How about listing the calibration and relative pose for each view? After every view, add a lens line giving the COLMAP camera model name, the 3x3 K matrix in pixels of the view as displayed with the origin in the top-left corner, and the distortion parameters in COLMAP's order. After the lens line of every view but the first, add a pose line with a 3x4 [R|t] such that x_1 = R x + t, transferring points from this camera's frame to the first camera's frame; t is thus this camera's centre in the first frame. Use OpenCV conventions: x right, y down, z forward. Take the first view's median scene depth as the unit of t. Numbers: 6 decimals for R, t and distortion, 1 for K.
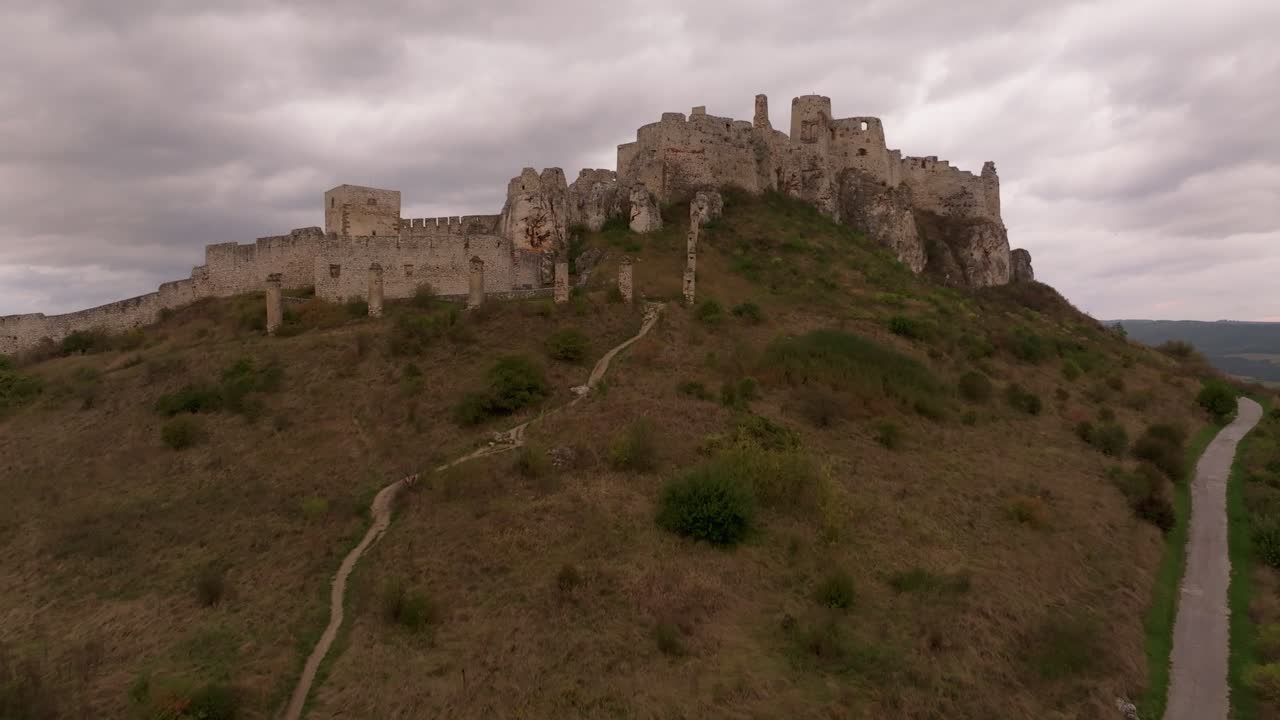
lens RADIAL K [[892.2, 0, 639.5], [0, 892.2, 359.3], [0, 0, 1]] dist [0.002554, 0.011042]
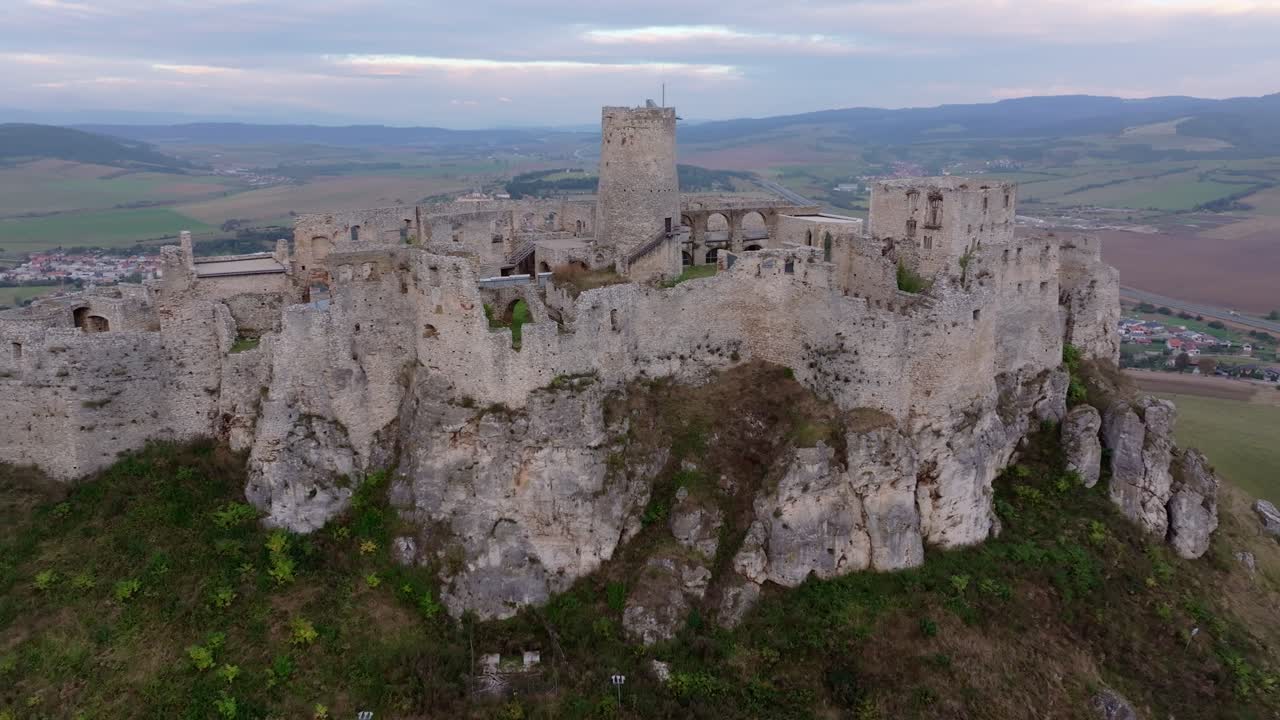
lens RADIAL K [[892.2, 0, 640.2], [0, 892.2, 360.3], [0, 0, 1]] dist [0.002554, 0.011042]
pose [[0.832626, 0.139212, -0.536055, 0.602749], [-0.005926, 0.970078, 0.242722, -0.334297], [0.553805, -0.198920, 0.808537, 0.670681]]
